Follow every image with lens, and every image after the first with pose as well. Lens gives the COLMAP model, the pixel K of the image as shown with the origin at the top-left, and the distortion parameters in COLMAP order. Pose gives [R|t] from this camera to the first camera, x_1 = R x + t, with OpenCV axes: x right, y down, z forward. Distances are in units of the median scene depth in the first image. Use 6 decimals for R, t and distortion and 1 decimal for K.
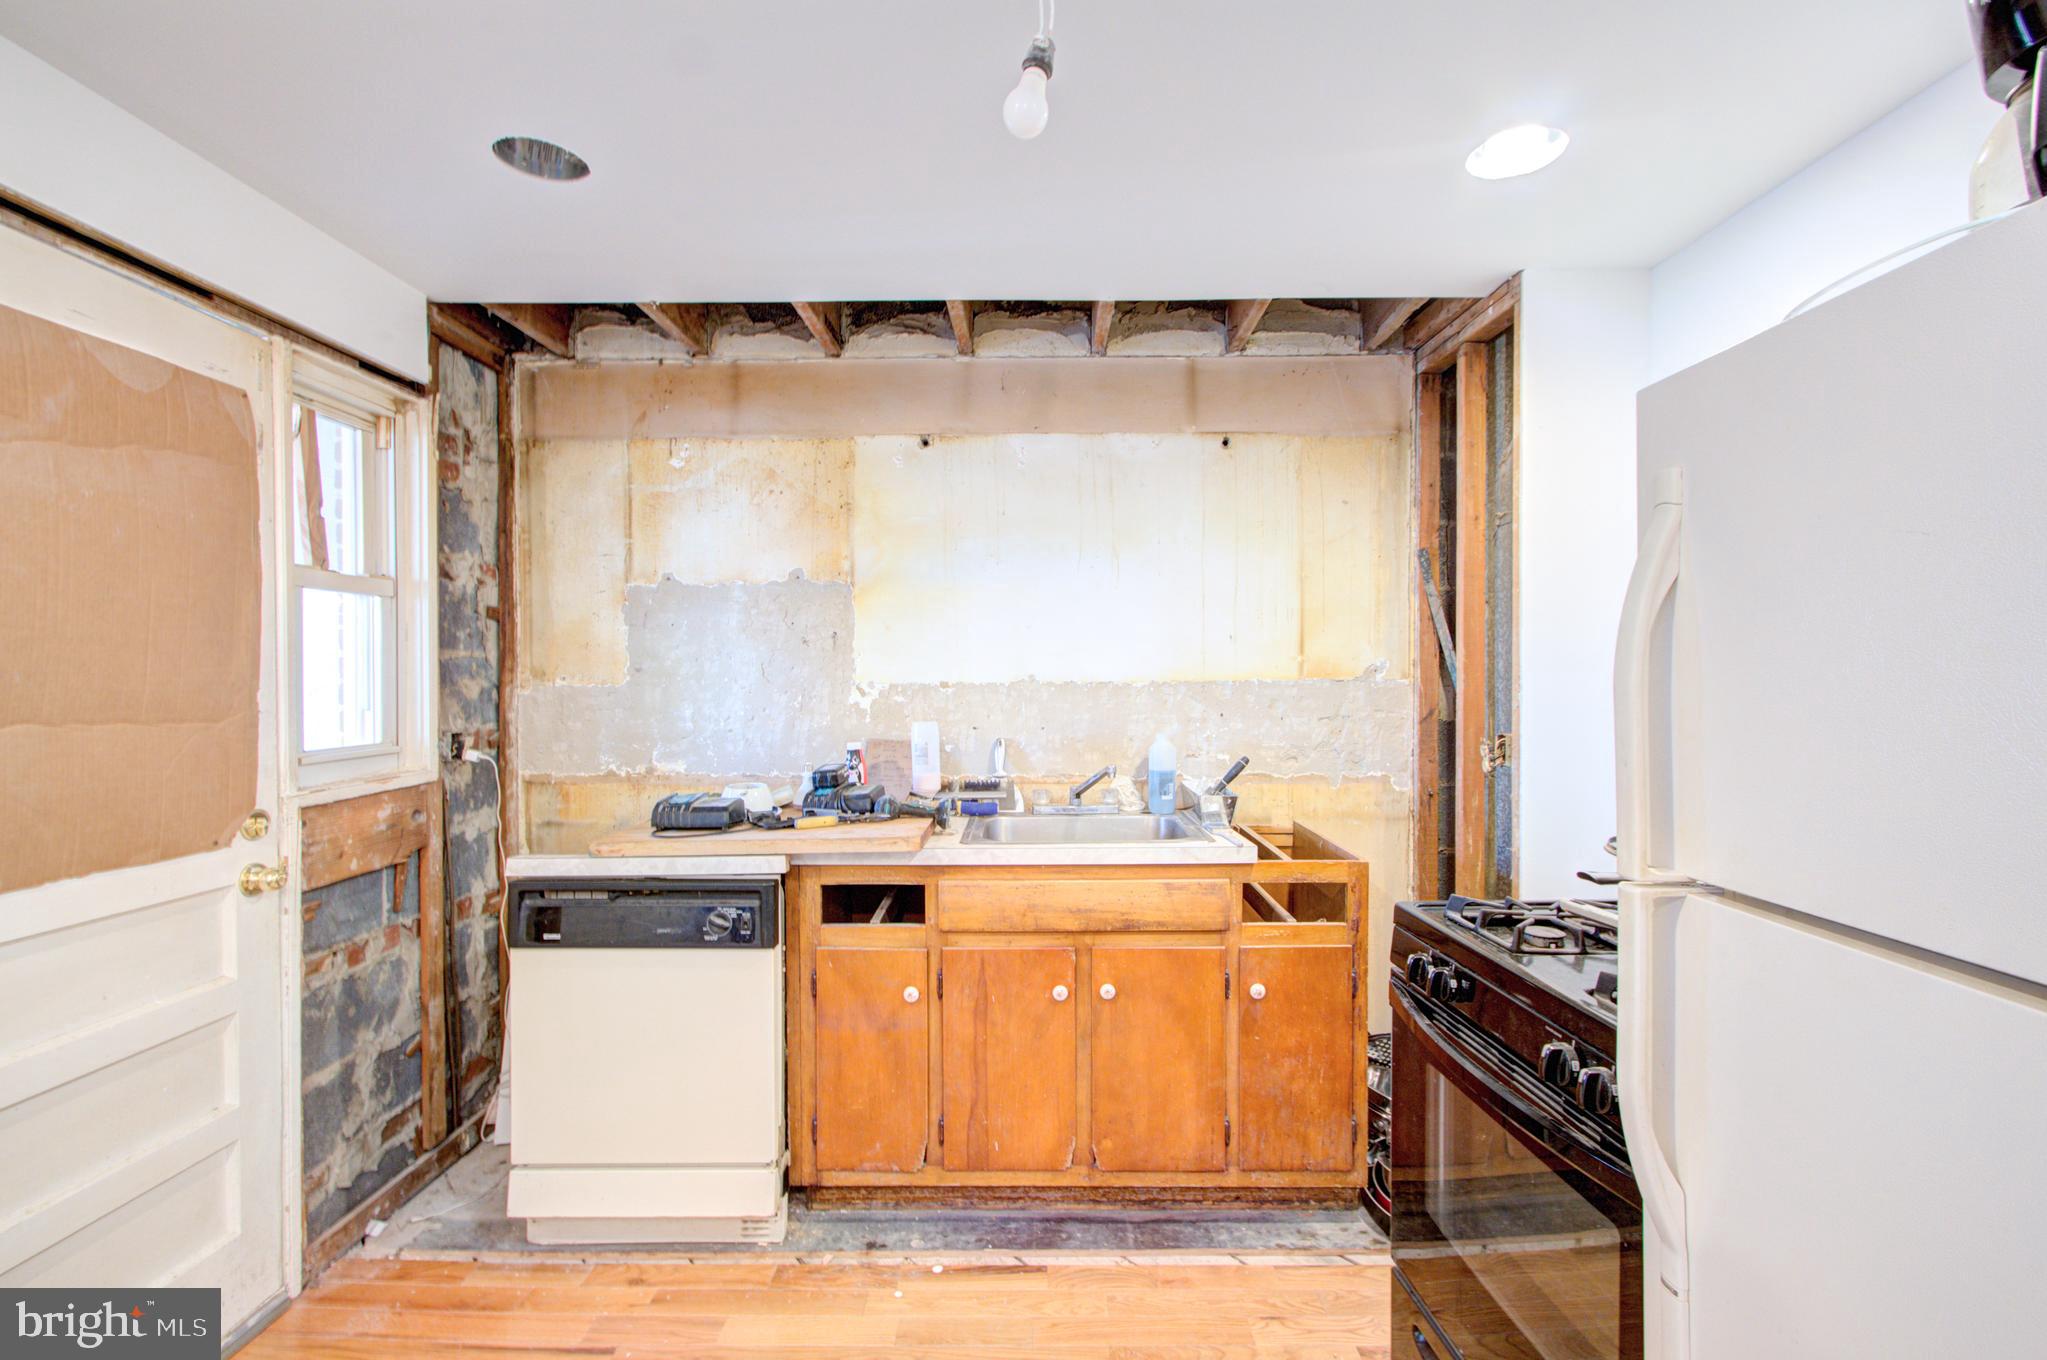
lens RADIAL K [[936.8, 0, 1027.1], [0, 936.8, 690.1], [0, 0, 1]] dist [-0.002028, 0.005281]
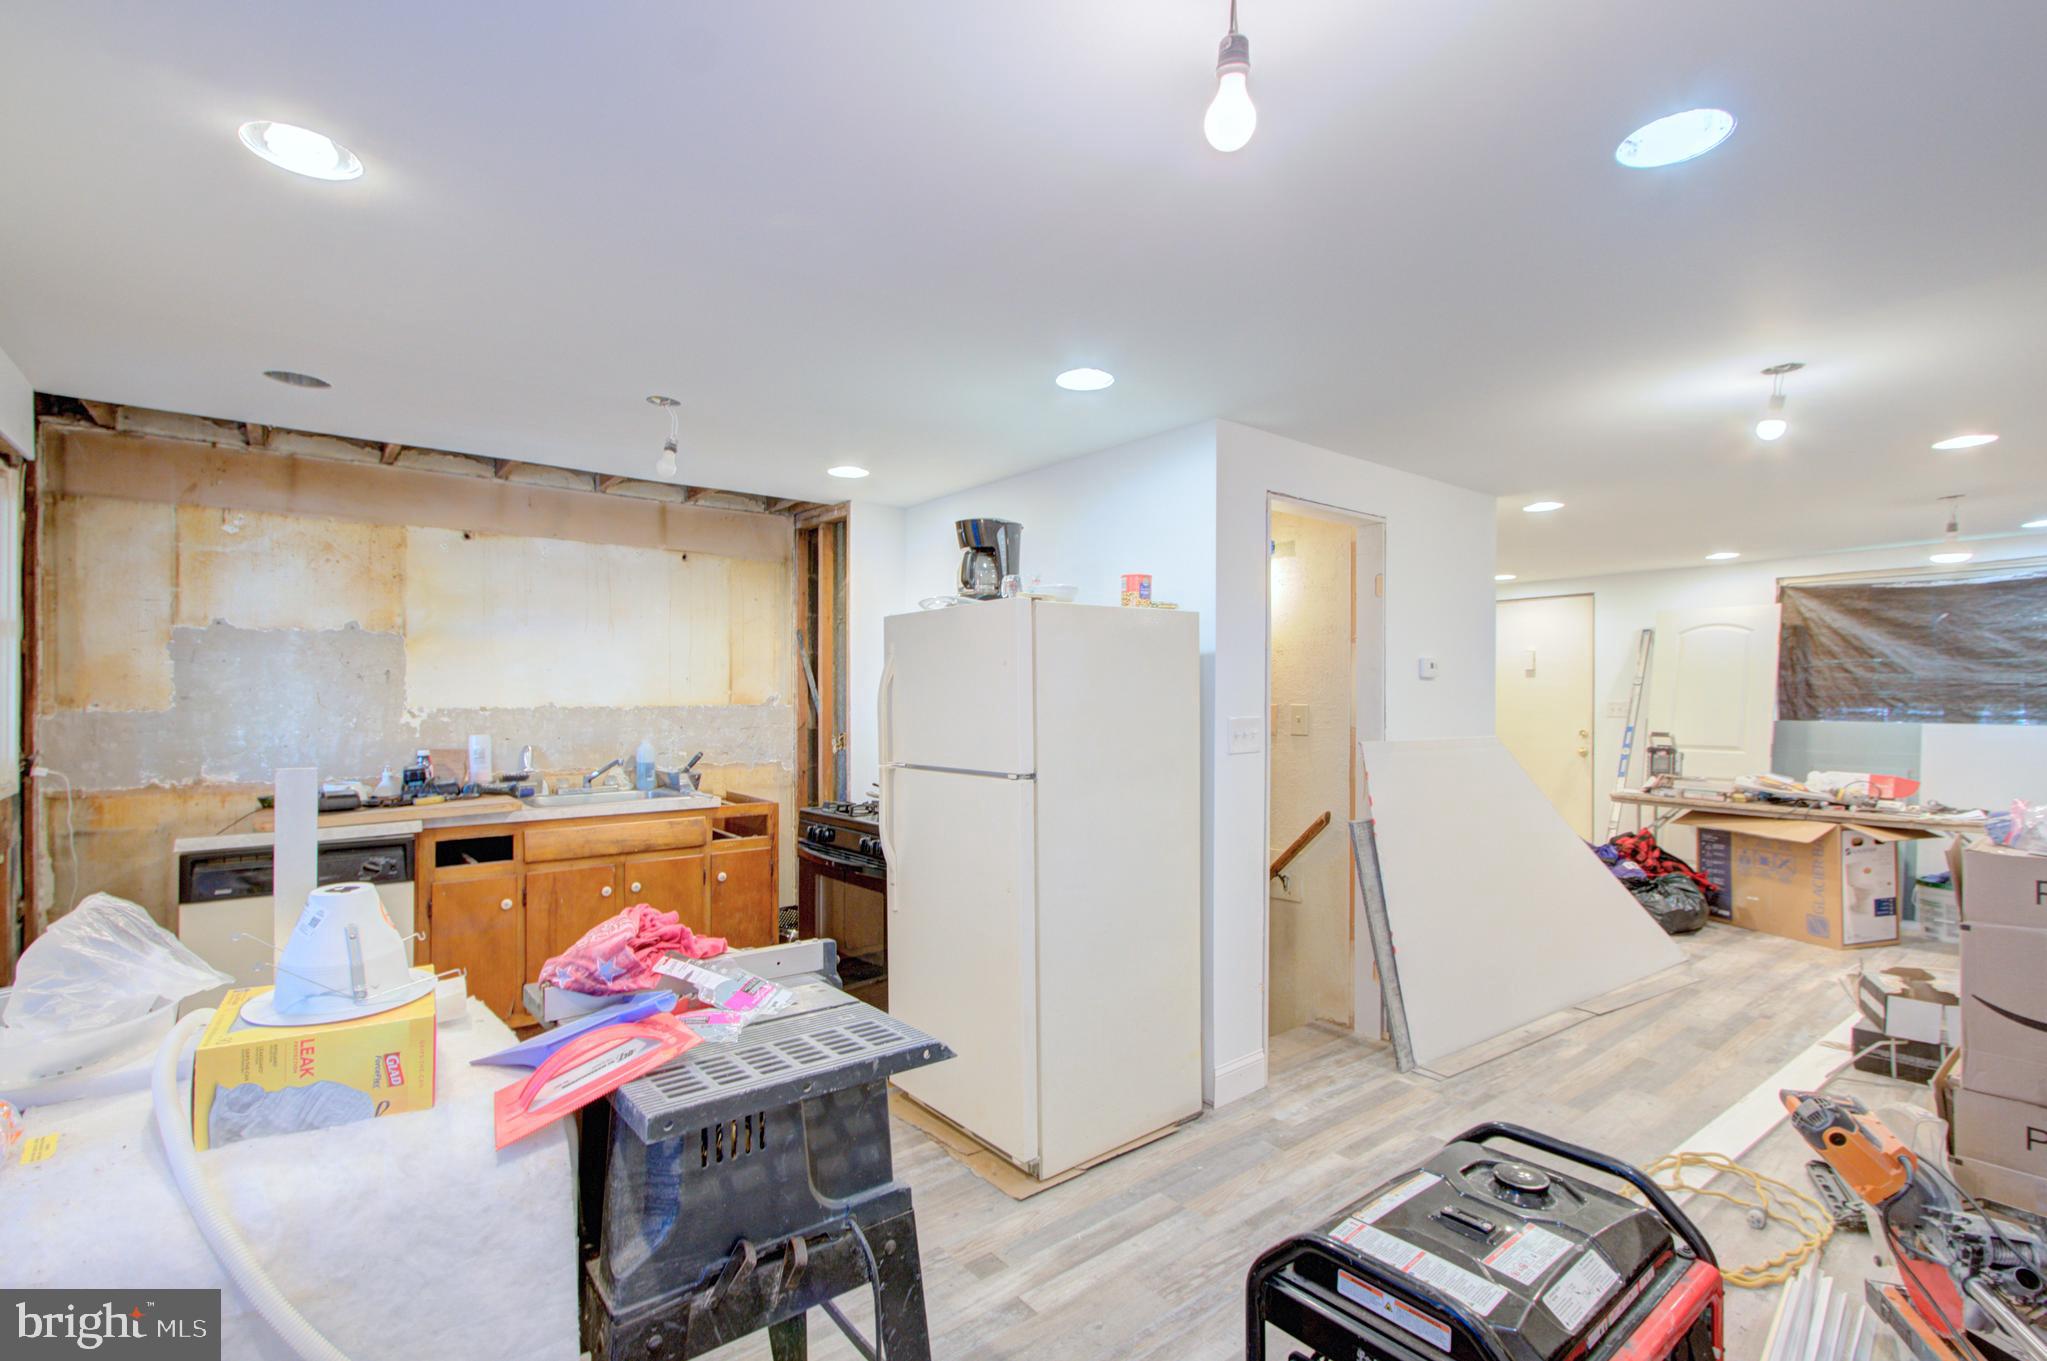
lens RADIAL K [[936.8, 0, 1021.8], [0, 936.8, 695.3], [0, 0, 1]] dist [-0.002028, 0.005281]
pose [[0.784436, 0.004855, 0.620191, -0.327071], [0.008278, 0.999798, -0.018296, 0.005861], [-0.620155, 0.019486, 0.784237, -0.608988]]
